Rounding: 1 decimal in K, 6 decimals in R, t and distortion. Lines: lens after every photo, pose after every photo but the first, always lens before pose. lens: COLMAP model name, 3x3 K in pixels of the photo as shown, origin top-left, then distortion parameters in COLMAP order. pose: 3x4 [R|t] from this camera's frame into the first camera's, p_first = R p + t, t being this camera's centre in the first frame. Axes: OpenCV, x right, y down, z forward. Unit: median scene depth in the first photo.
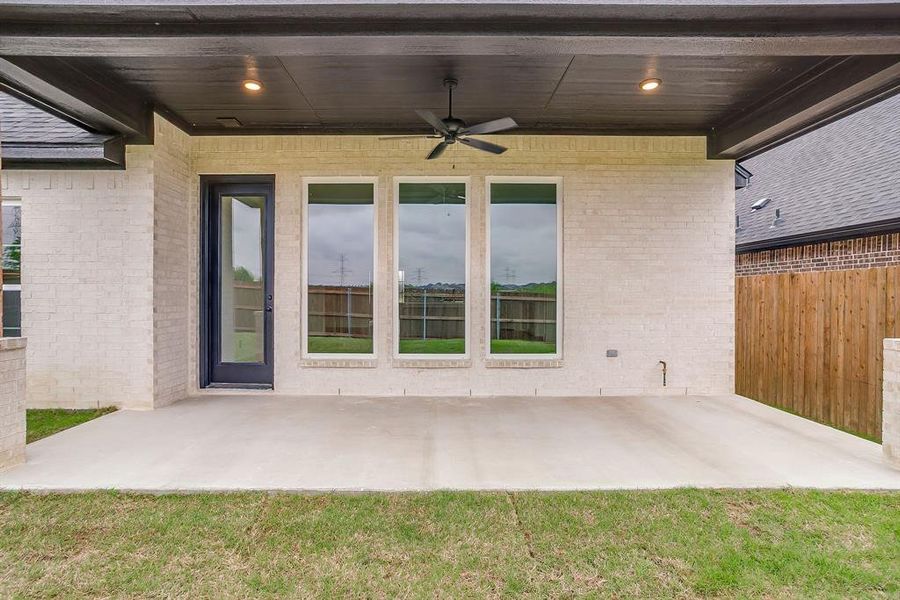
lens RADIAL K [[467.3, 0, 459.7], [0, 467.3, 297.8], [0, 0, 1]] dist [-0.002560, 0.000650]
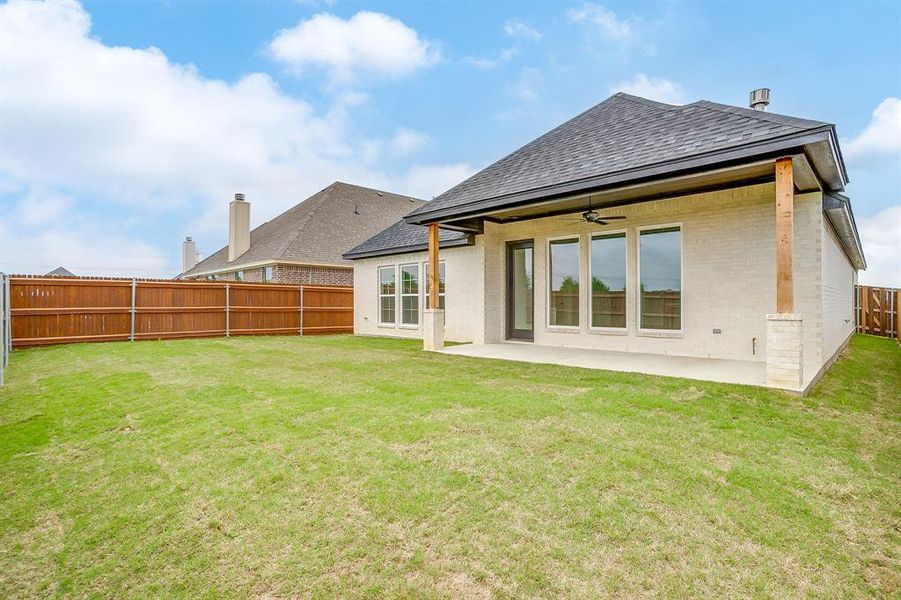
lens RADIAL K [[432.3, 0, 455.2], [0, 432.3, 295.5], [0, 0, 1]] dist [-0.004468, -0.000731]
pose [[0.728369, -0.013358, -0.685055, 0.673818], [0.008273, 0.999909, -0.010702, 0.008815], [0.685135, 0.002127, 0.728413, -0.642848]]
